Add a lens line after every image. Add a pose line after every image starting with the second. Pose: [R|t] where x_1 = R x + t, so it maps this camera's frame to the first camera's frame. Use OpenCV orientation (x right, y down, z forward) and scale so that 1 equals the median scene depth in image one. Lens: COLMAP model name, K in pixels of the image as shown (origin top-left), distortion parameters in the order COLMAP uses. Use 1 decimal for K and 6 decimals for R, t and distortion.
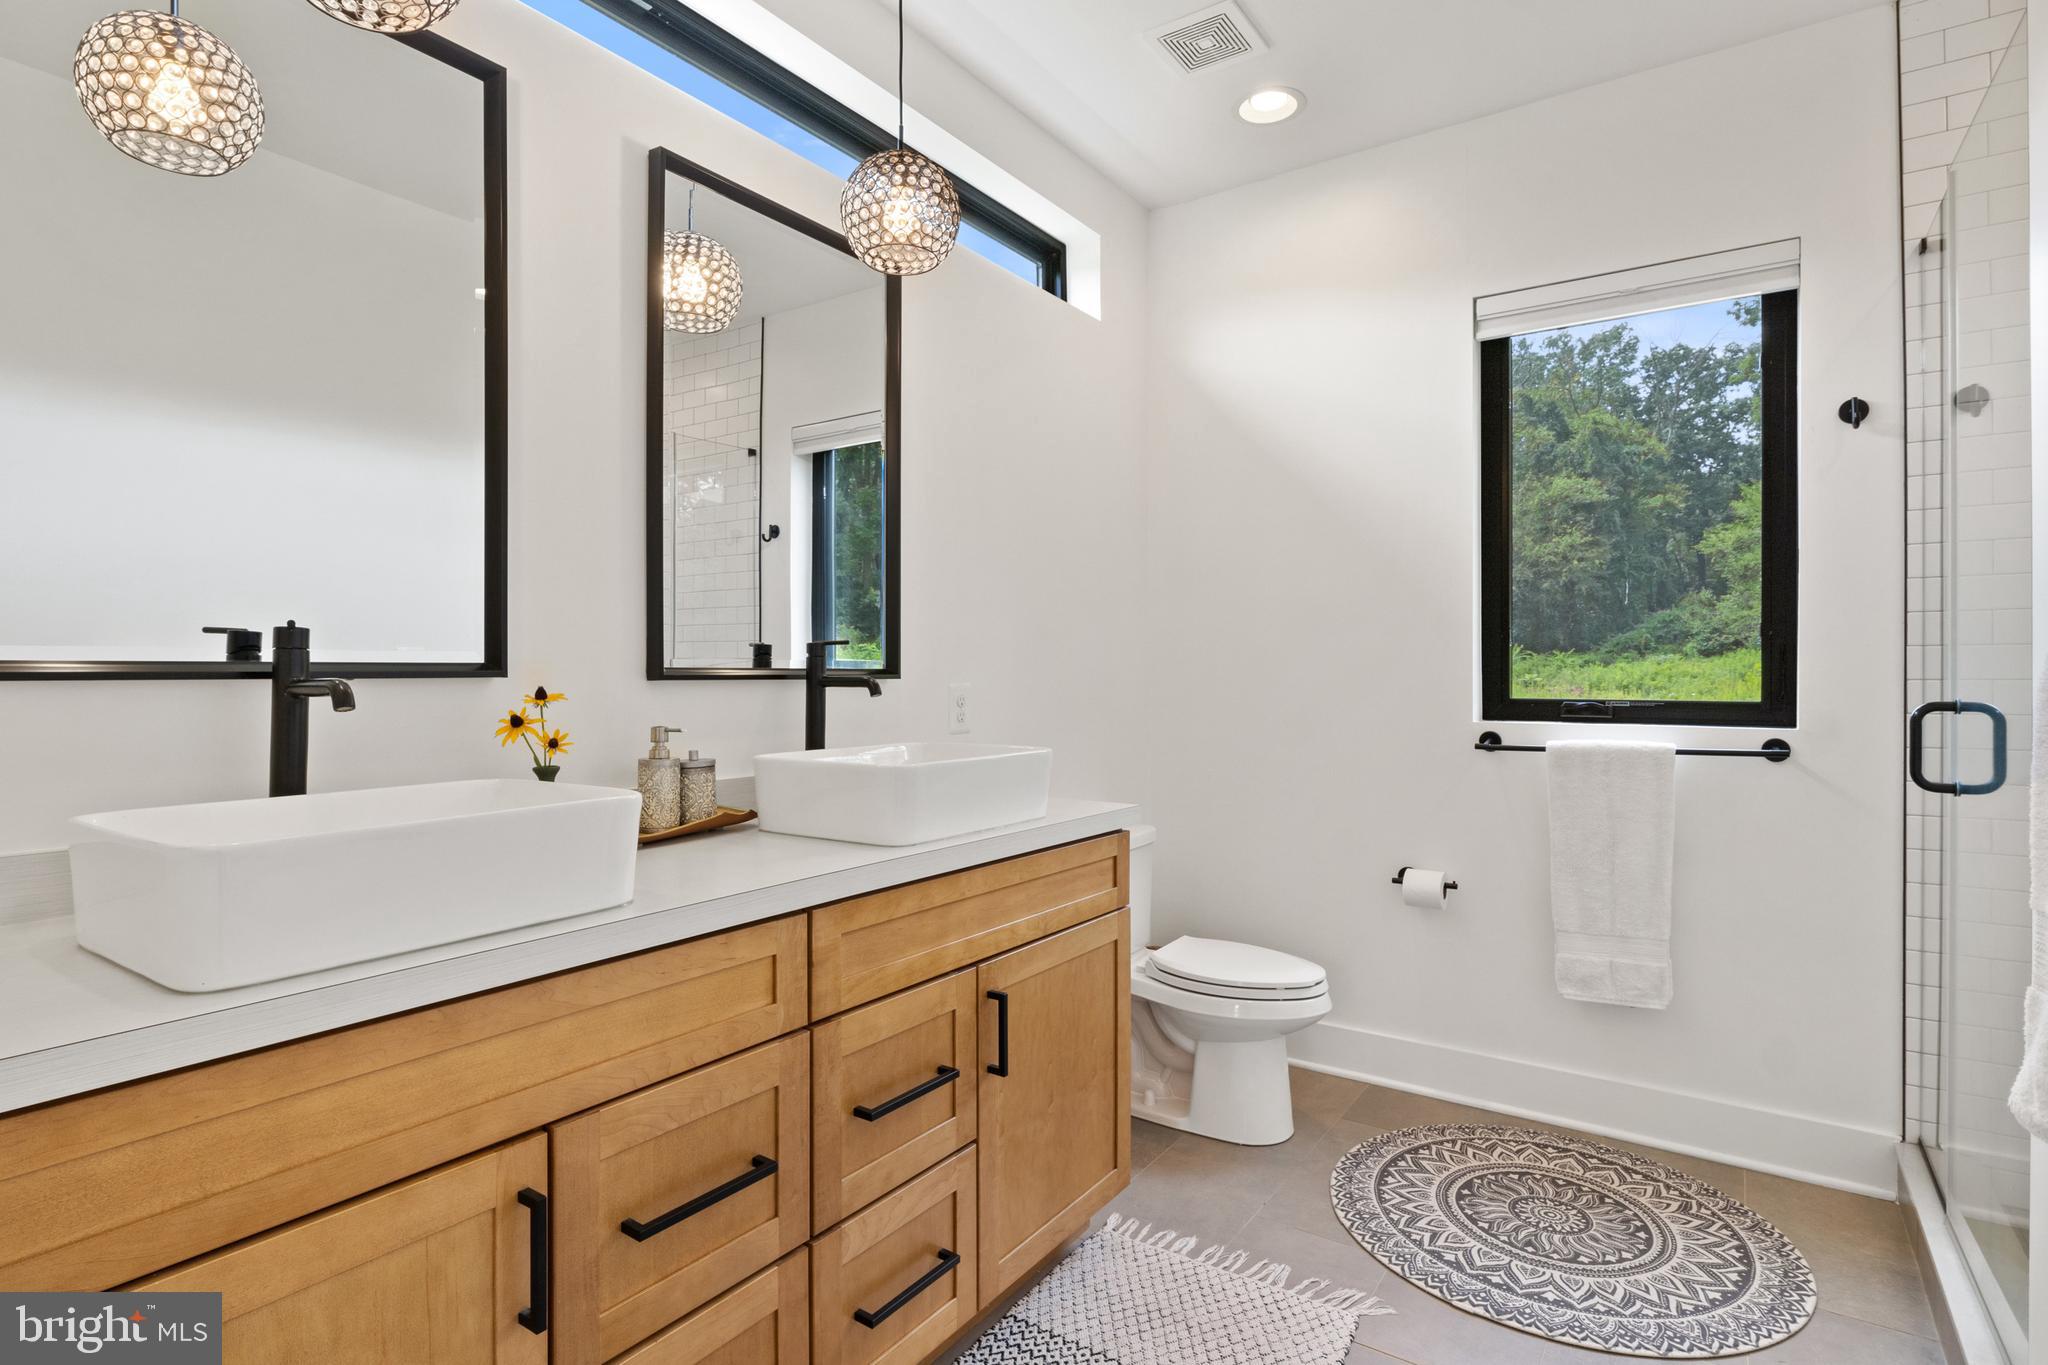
lens RADIAL K [[1041.8, 0, 1025.8], [0, 1041.8, 678.8], [0, 0, 1]] dist [-0.005095, -0.000815]
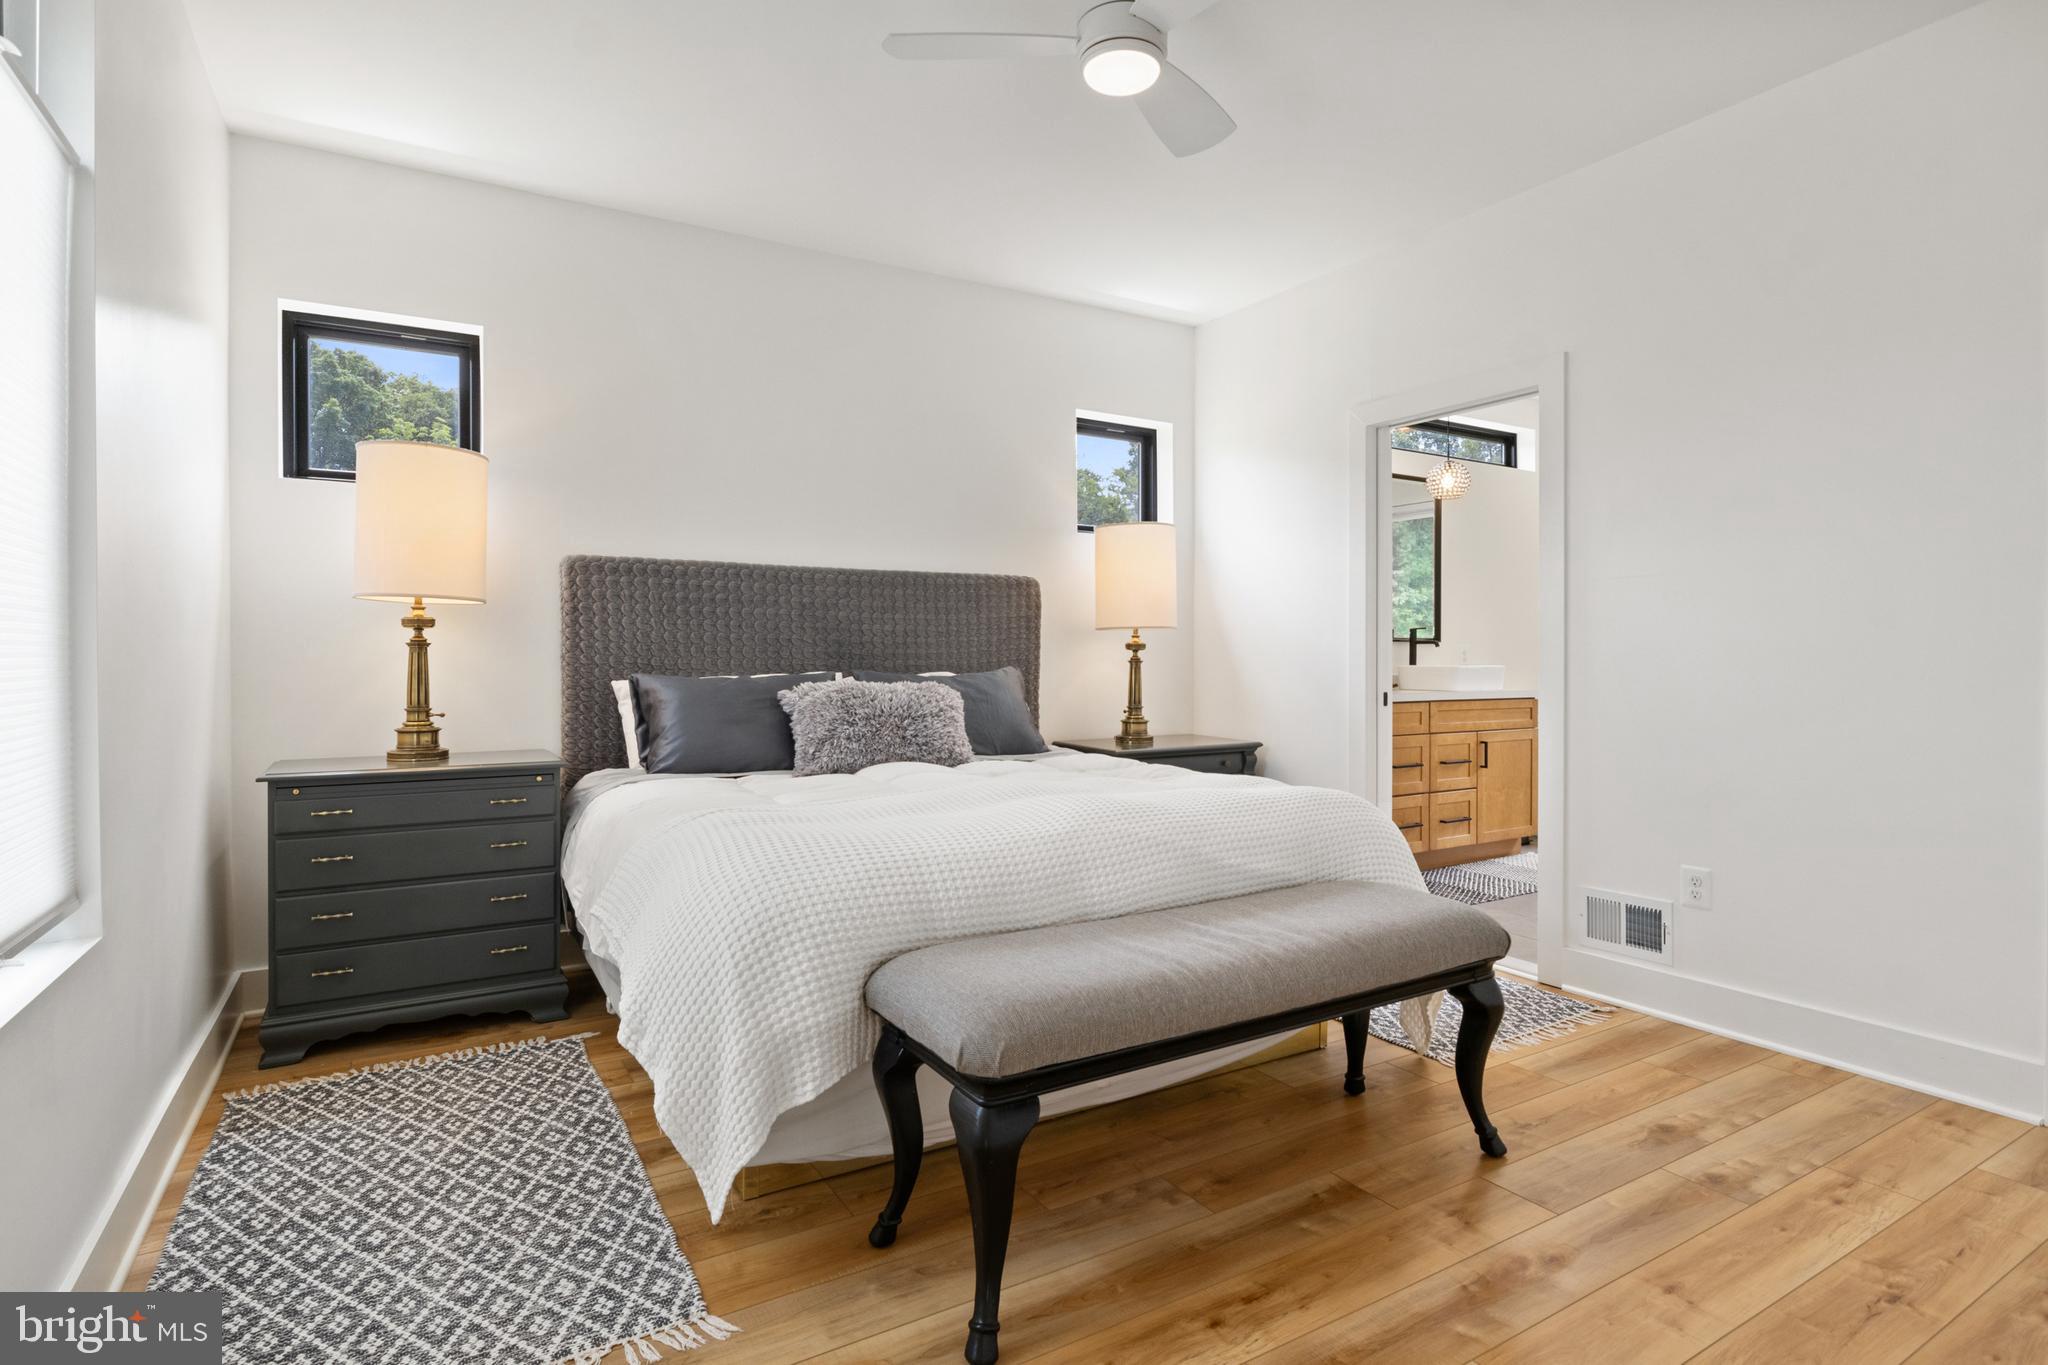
lens RADIAL K [[1041.8, 0, 1027.5], [0, 1041.8, 674.4], [0, 0, 1]] dist [-0.005095, -0.000815]
pose [[0.911403, 0.004663, -0.411488, 0.007498], [-0.000761, 0.999953, 0.009646, 0.073994], [0.411514, -0.008479, 0.911364, -2.383593]]
